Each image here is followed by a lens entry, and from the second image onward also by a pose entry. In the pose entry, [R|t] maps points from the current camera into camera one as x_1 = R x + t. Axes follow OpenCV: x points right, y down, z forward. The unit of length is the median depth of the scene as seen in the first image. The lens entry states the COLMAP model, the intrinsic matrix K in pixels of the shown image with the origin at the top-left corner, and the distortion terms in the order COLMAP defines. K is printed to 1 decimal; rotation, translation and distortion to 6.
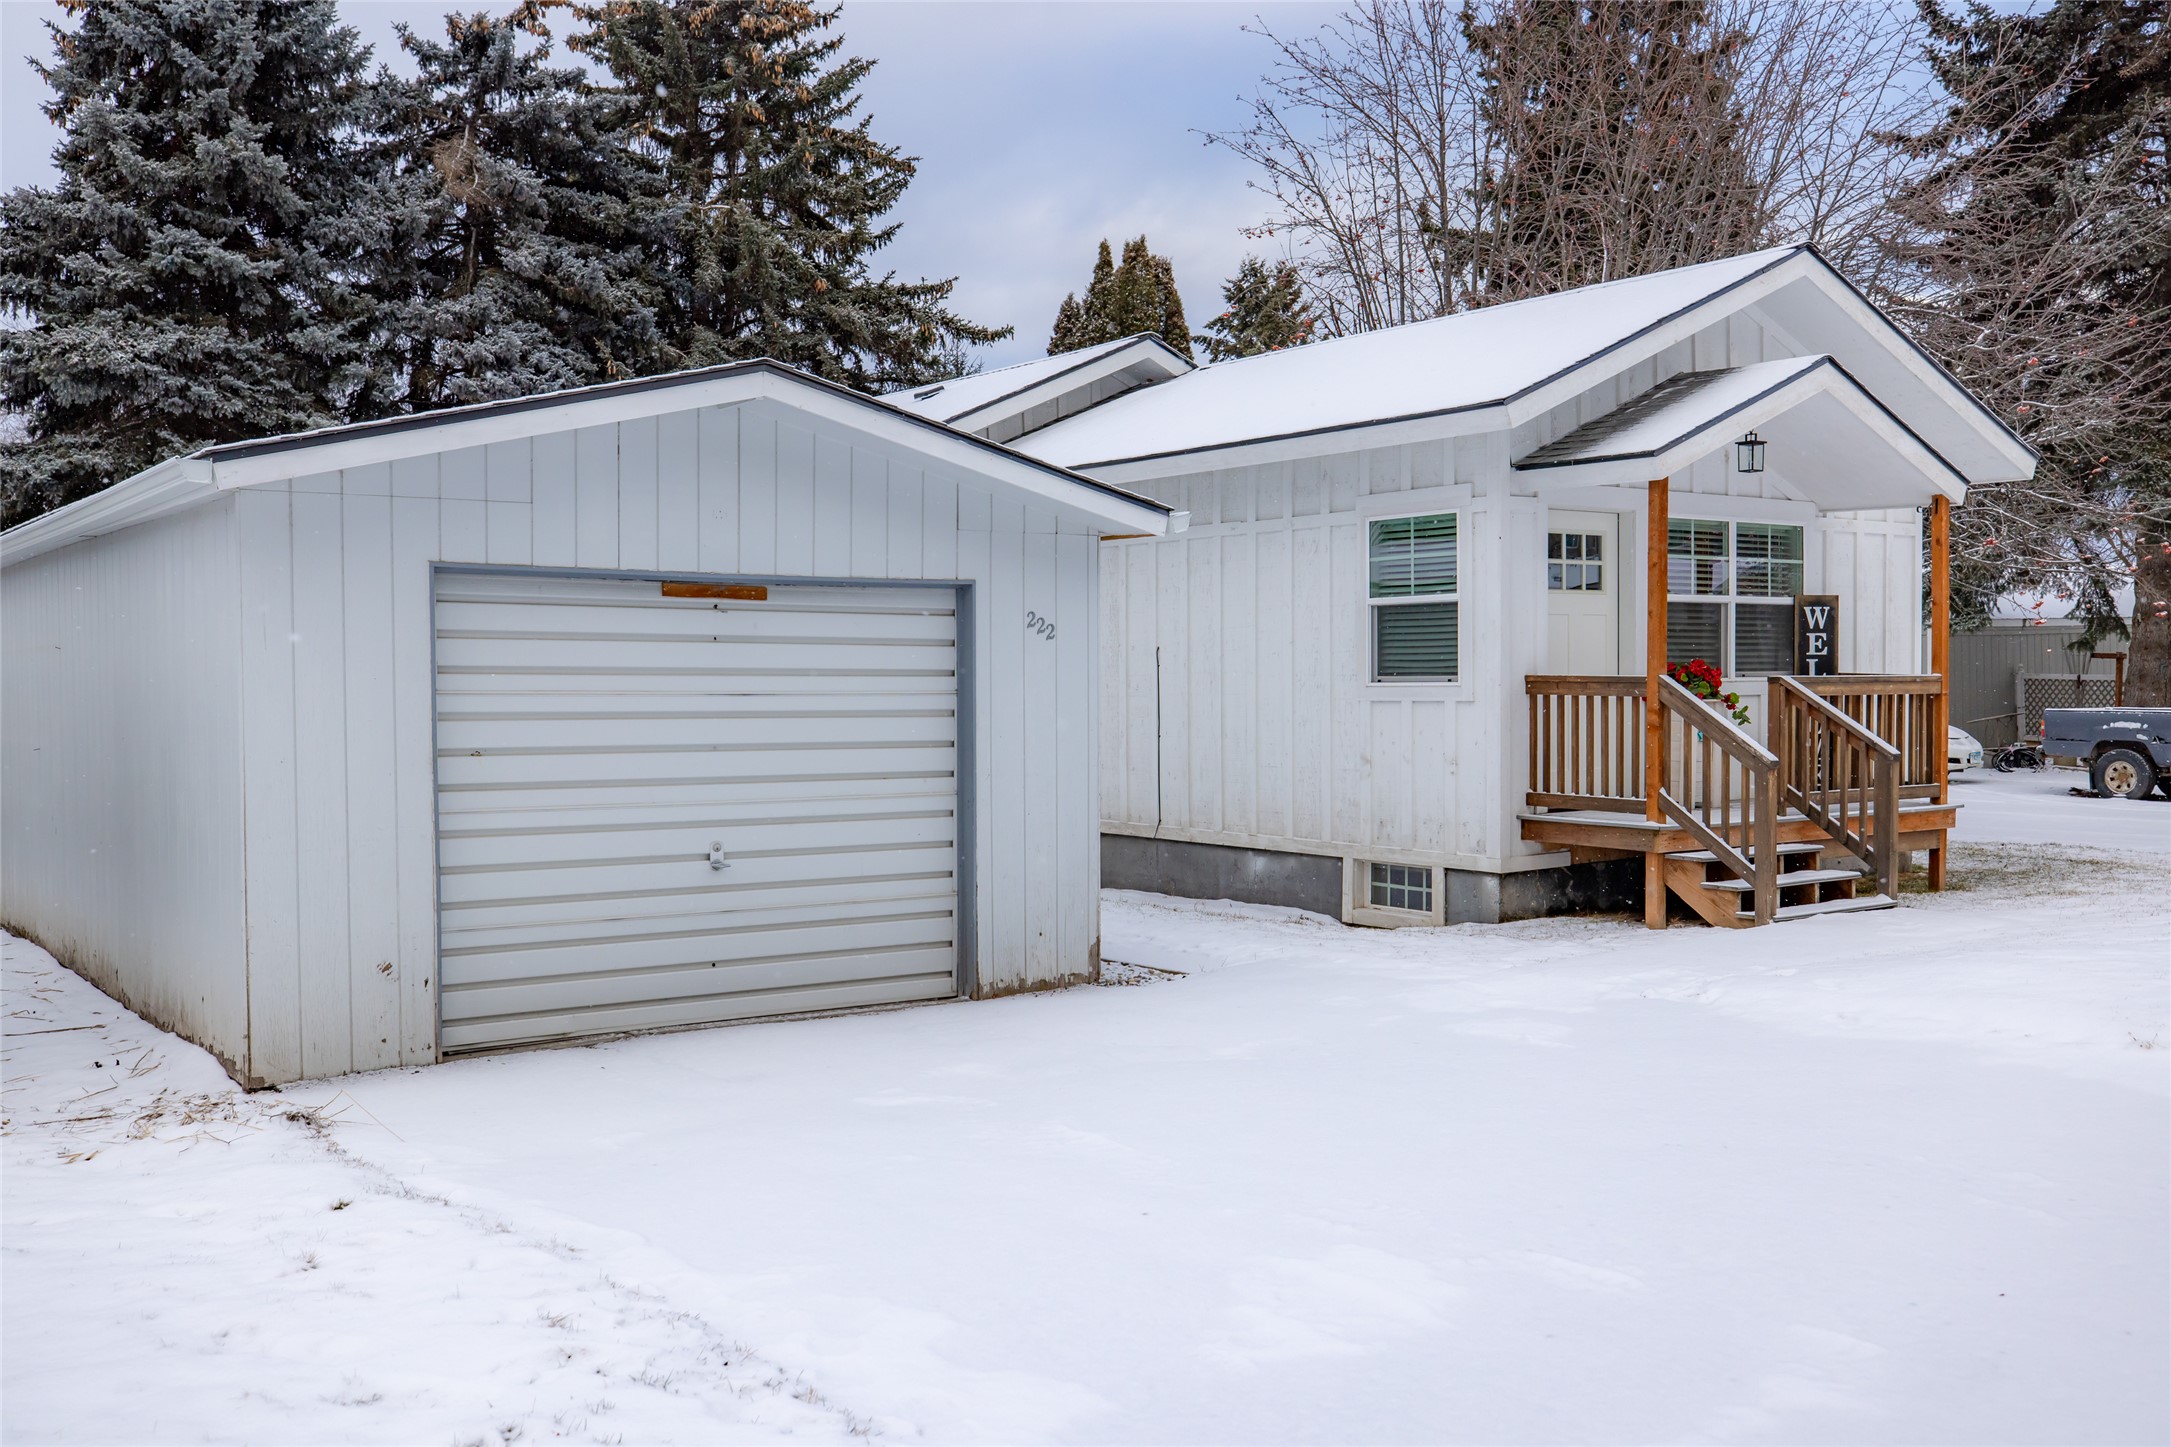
lens RADIAL K [[1962.3, 0, 1083.5], [0, 1962.3, 722.5], [0, 0, 1]] dist [0.004132, 0.001393]
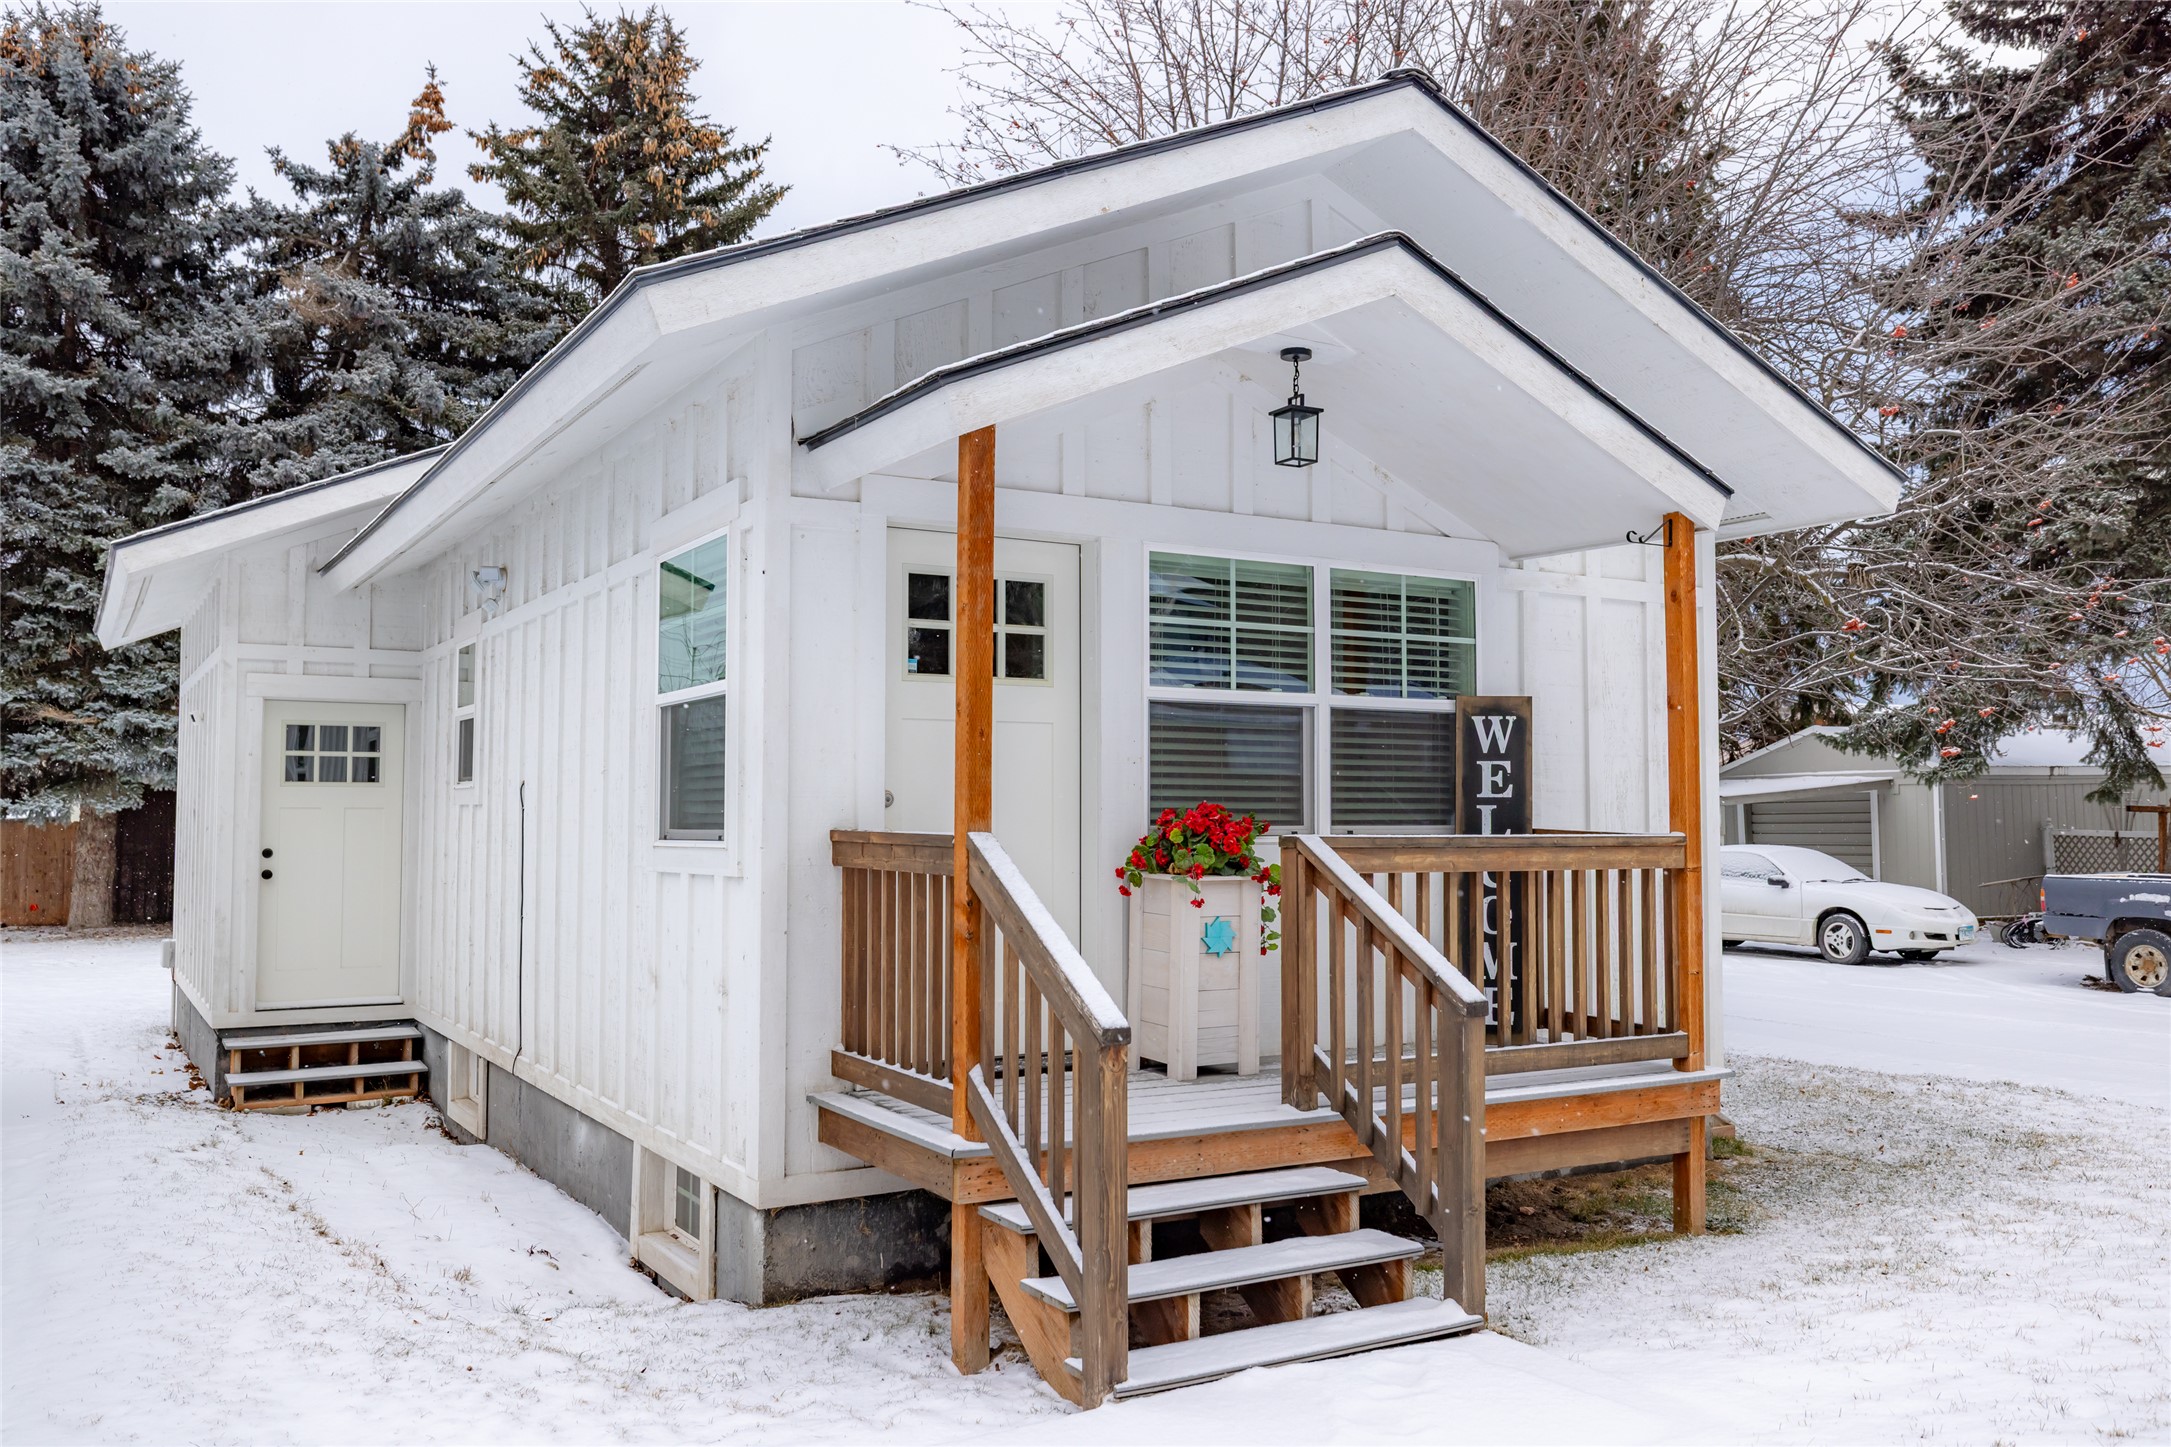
lens RADIAL K [[1728.2, 0, 1079.1], [0, 1728.2, 725.2], [0, 0, 1]] dist [0.010679, -0.014465]
pose [[0.995476, 0.001905, -0.094999, 0.298016], [-0.009485, 0.996798, -0.079395, -0.013955], [0.094543, 0.079937, 0.992306, 0.473730]]
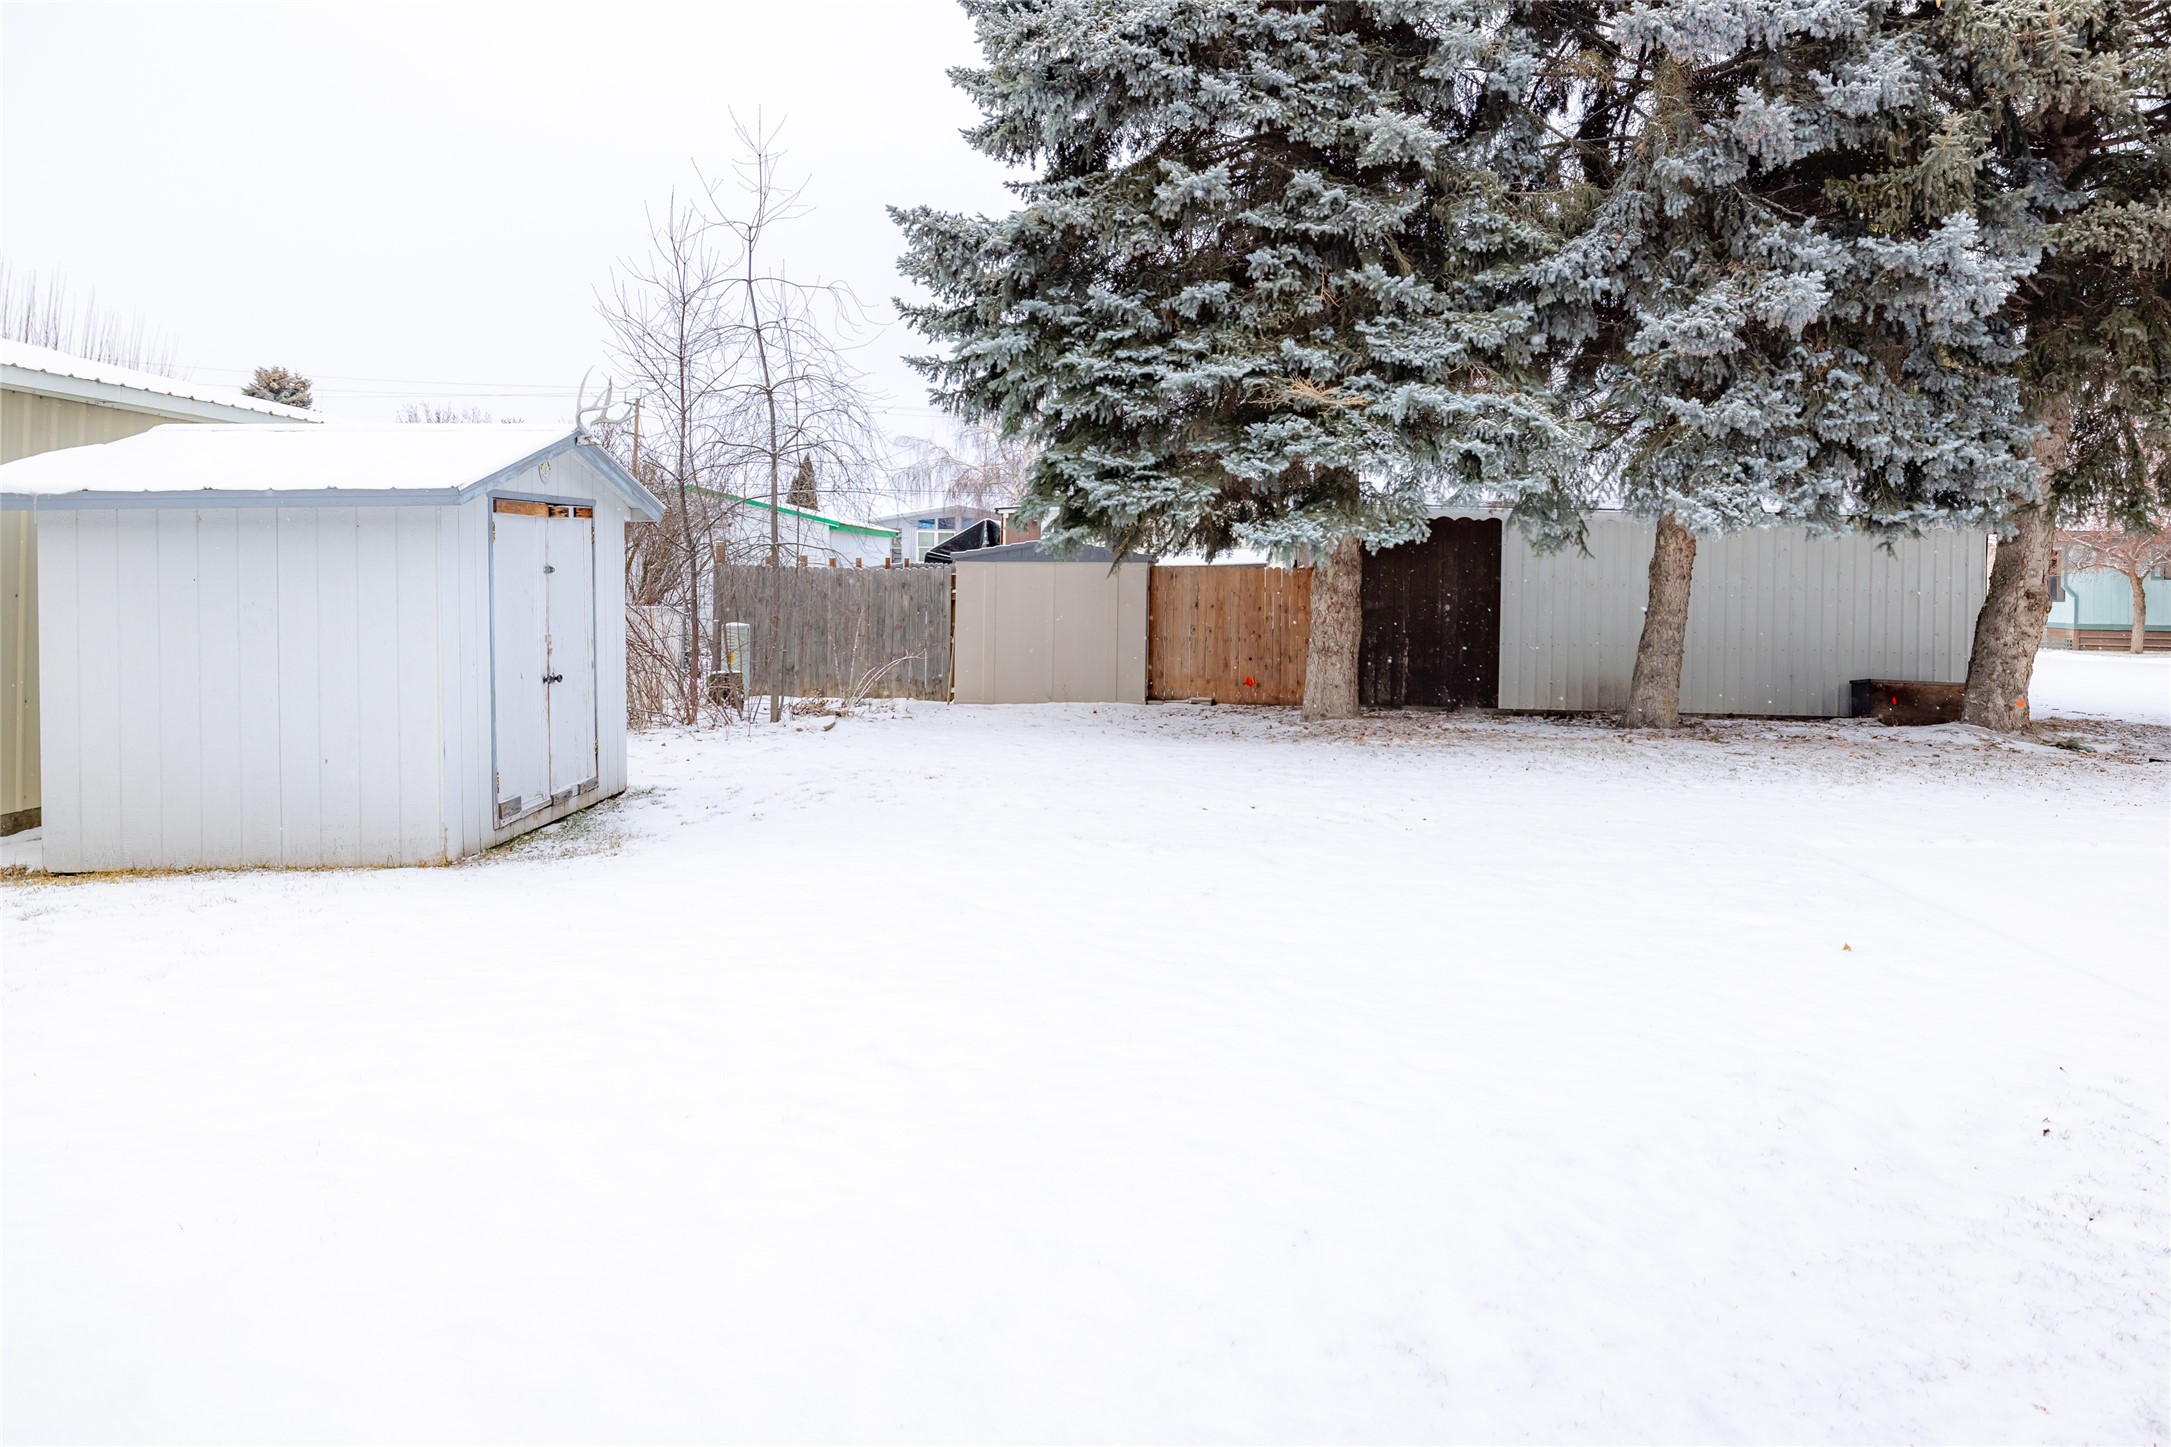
lens RADIAL K [[1570.7, 0, 1219.6], [0, 1570.7, 576.1], [0, 0, 1]] dist [-0.001887, -0.000299]
pose [[0.824179, 0.021803, -0.565910, -0.336328], [-0.042006, 0.998860, -0.022693, -0.010170], [0.564769, 0.042475, 0.824155, 1.209984]]
